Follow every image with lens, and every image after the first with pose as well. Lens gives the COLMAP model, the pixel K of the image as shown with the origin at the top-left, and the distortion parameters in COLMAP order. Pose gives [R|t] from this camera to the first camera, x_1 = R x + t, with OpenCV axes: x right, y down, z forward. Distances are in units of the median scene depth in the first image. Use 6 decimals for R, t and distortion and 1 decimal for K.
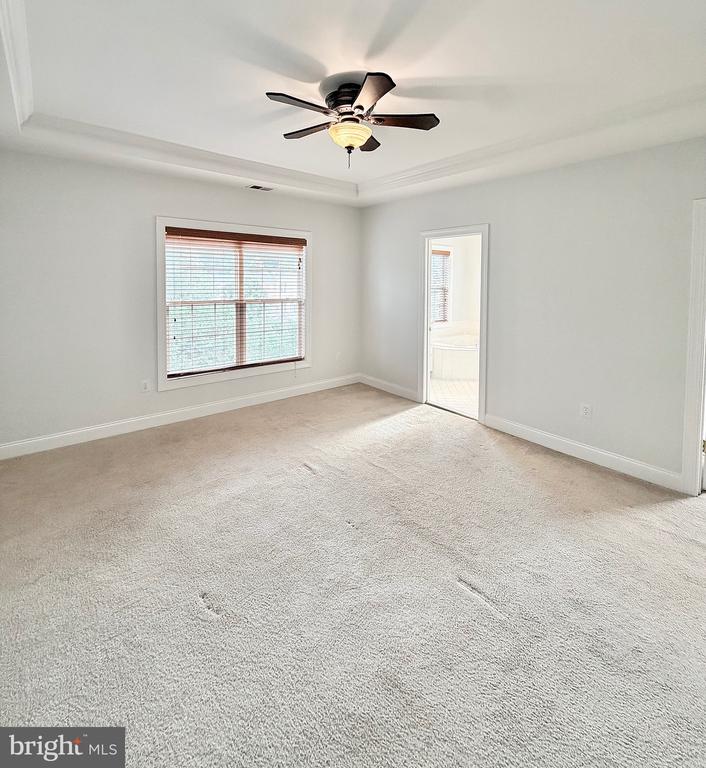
lens RADIAL K [[364.8, 0, 354.2], [0, 364.8, 296.1], [0, 0, 1]] dist [0.000507, 0.000103]
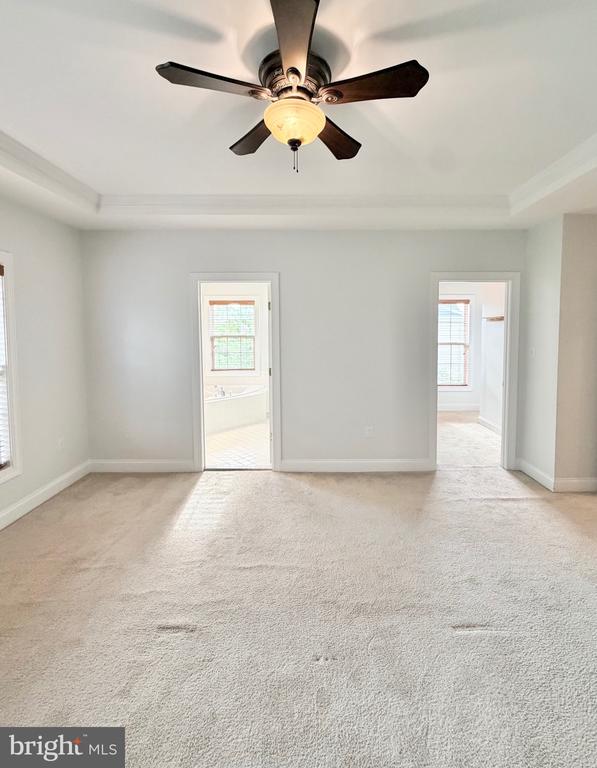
lens RADIAL K [[341.7, 0, 301.2], [0, 341.7, 348.7], [0, 0, 1]] dist [0.001237, 0.000281]
pose [[0.642821, -0.058920, 0.763747, -0.307987], [0.046634, 0.998198, 0.037756, -0.021067], [-0.764596, 0.011346, 0.644411, 0.332995]]
